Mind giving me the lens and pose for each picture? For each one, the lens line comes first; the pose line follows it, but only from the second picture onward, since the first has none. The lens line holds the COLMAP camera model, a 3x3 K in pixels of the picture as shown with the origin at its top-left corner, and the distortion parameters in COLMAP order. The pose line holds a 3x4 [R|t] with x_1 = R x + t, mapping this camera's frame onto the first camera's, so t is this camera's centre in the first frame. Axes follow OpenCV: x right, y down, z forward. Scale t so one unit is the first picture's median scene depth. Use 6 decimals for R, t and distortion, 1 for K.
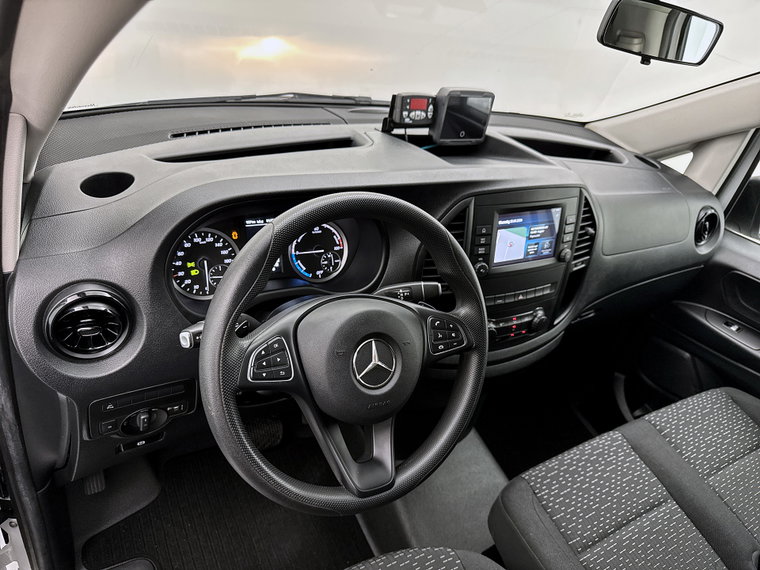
lens RADIAL K [[529.4, 0, 365.4], [0, 529.4, 272.1], [0, 0, 1]] dist [0.034579, -0.038190]
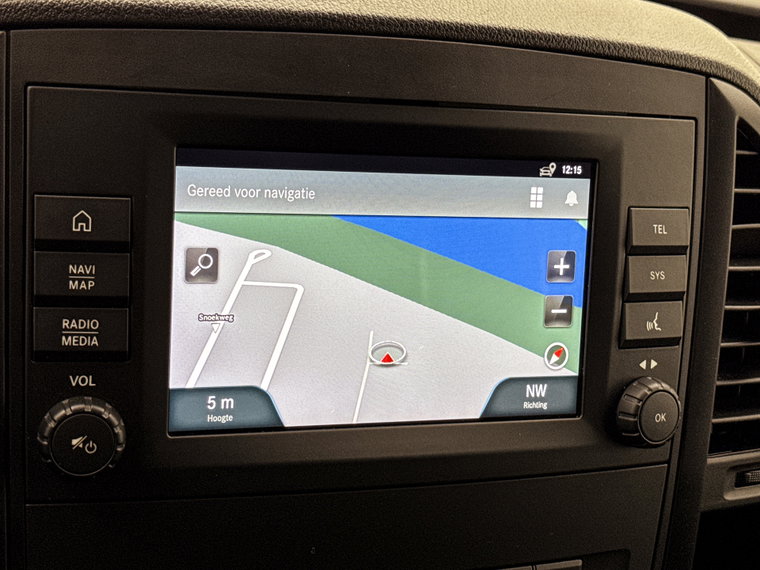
lens RADIAL K [[1396.2, 0, 385.4], [0, 1396.2, 281.2], [0, 0, 1]] dist [0.030367, 0.000000]
pose [[0.991390, 0.018745, -0.129596, 0.388377], [-0.046749, 0.975146, -0.216574, 0.042221], [0.122316, 0.220768, 0.967626, 0.536461]]
